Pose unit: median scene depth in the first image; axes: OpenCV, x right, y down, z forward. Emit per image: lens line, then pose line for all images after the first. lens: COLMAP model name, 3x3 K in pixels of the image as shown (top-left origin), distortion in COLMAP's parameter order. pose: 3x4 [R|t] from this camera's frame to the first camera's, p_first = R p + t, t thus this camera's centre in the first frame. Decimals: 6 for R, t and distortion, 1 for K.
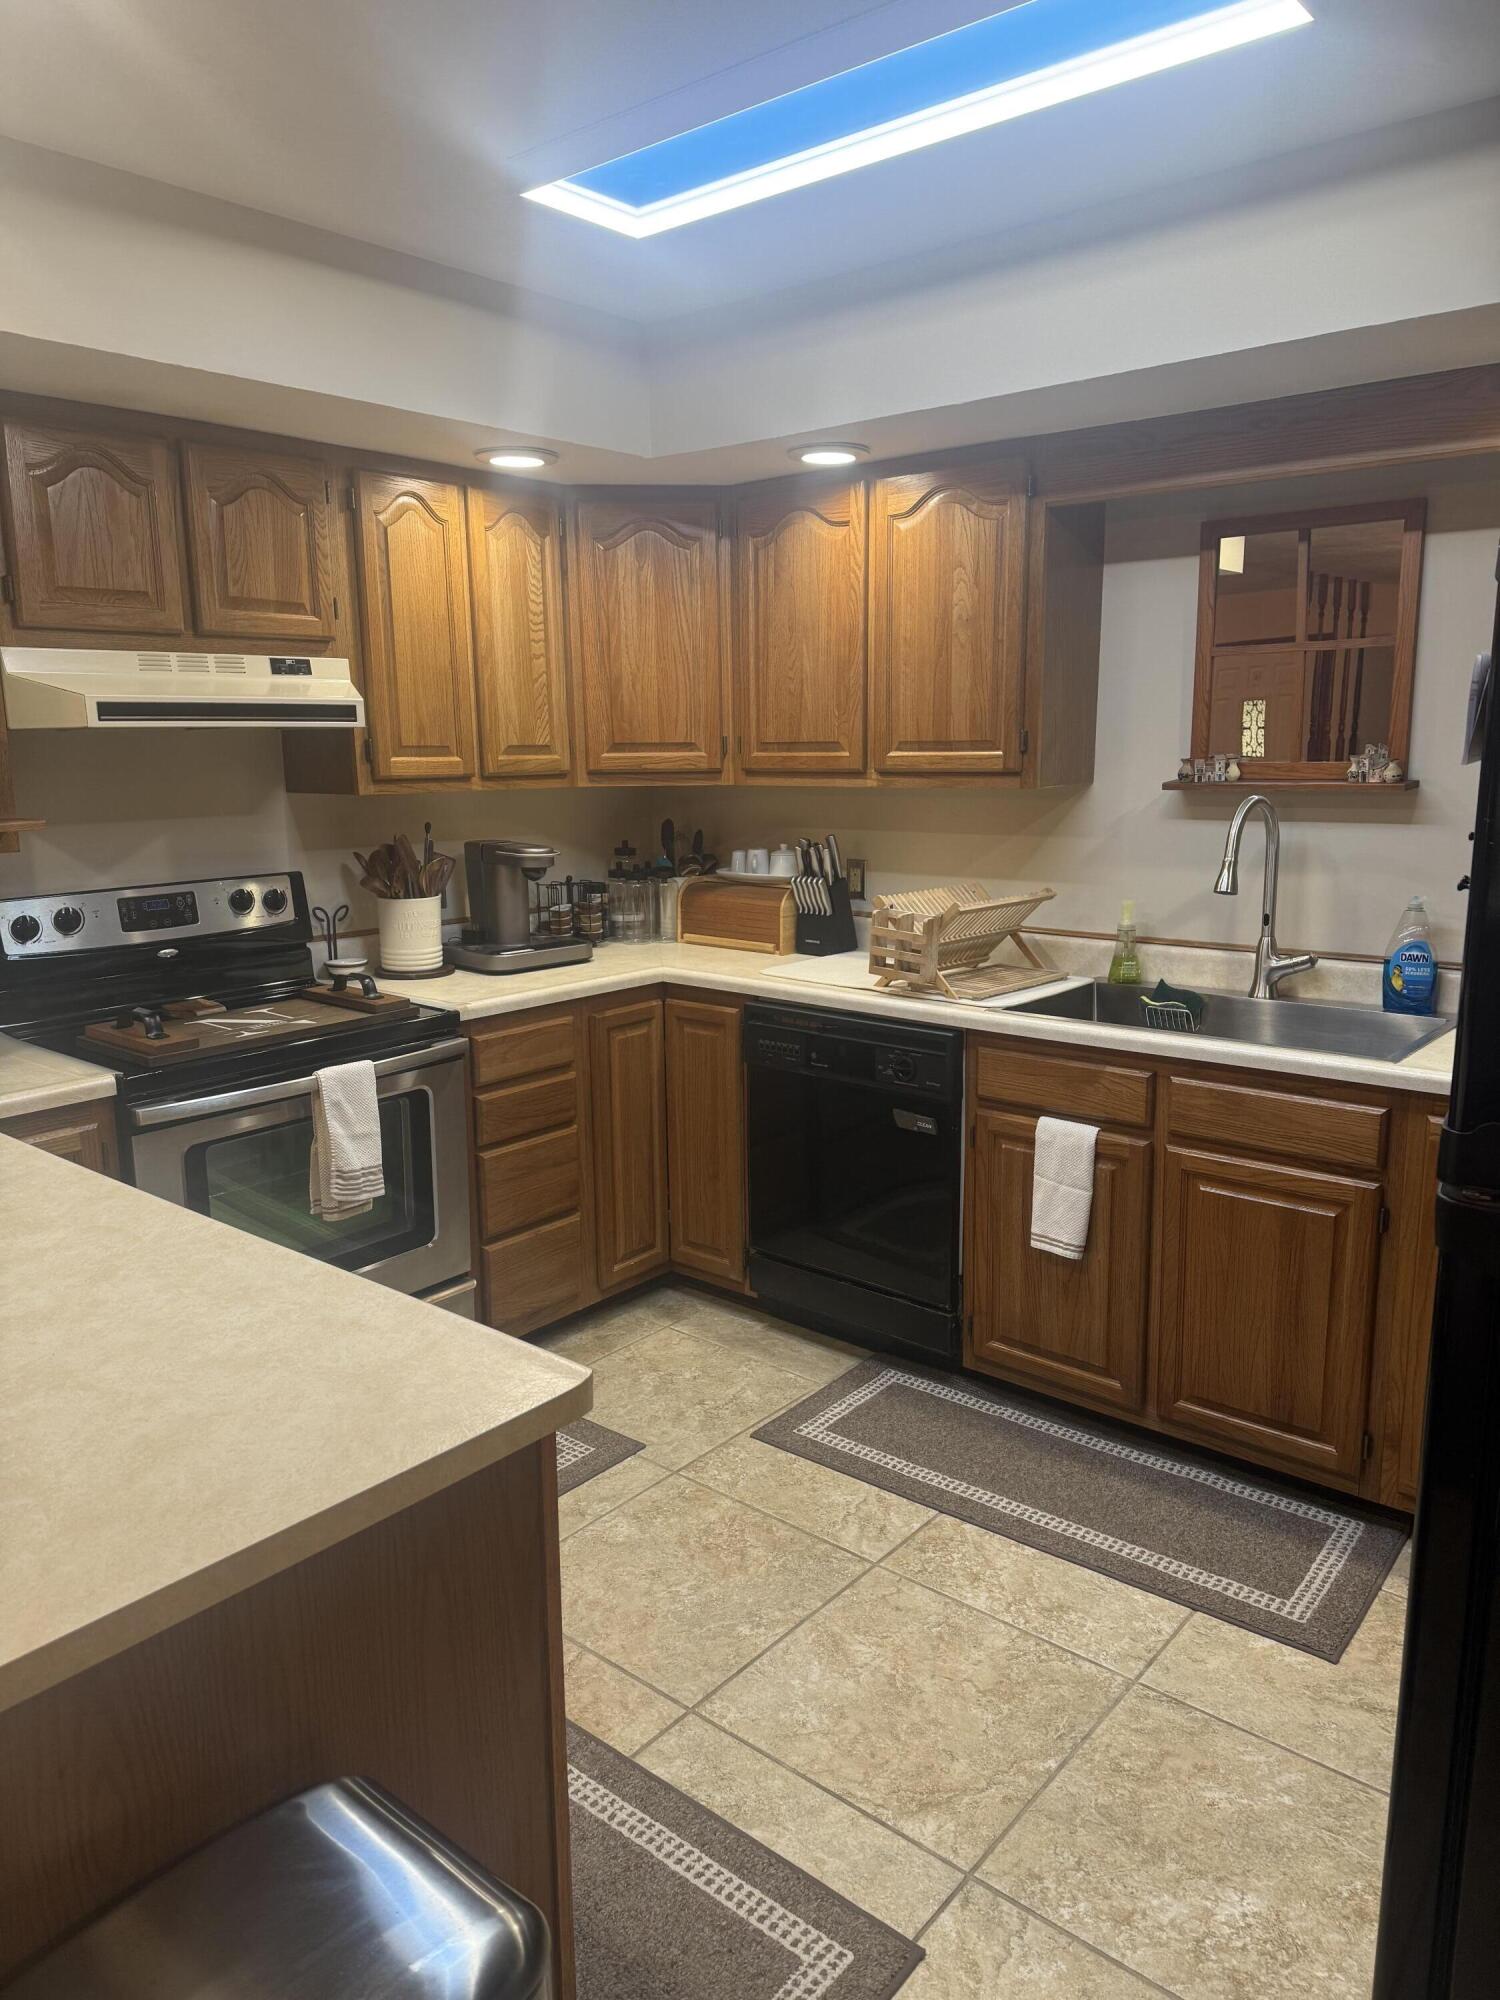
lens RADIAL K [[1397.1, 0, 744.2], [0, 1397.1, 998.6], [0, 0, 1]] dist [0.064894, -0.051851]
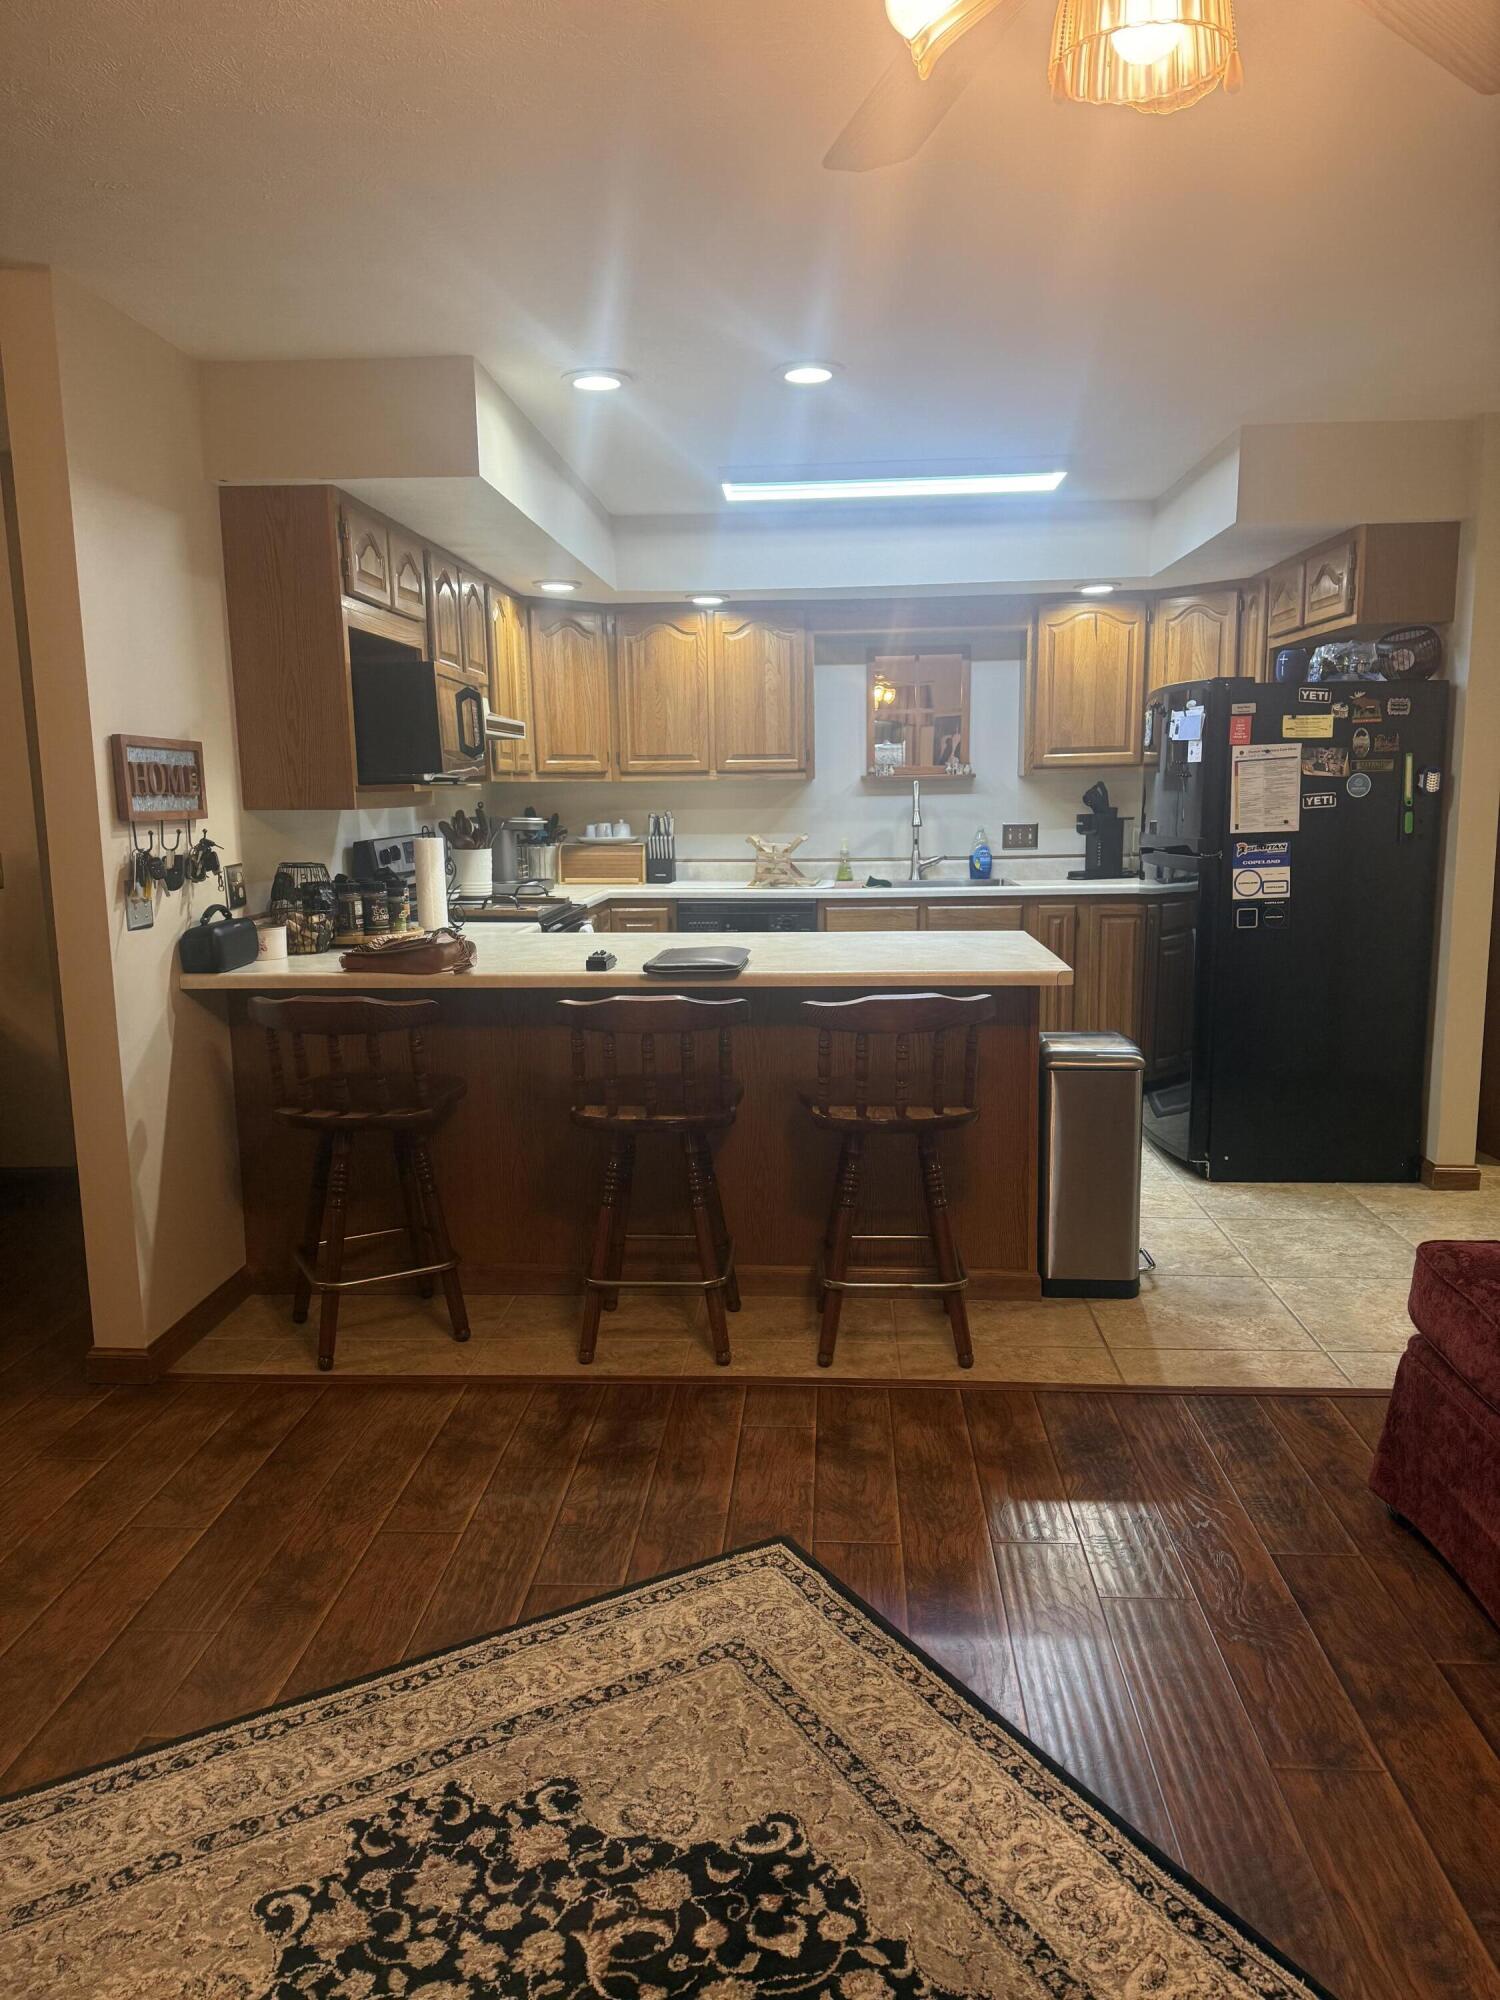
lens RADIAL K [[1397.1, 0, 756.5], [0, 1397.1, 1009.5], [0, 0, 1]] dist [0.064894, -0.051851]
pose [[0.796805, -0.096398, 0.596497, -0.992661], [0.113476, 0.993500, 0.008974, 0.133726], [-0.593485, 0.060537, 0.802565, -0.461565]]
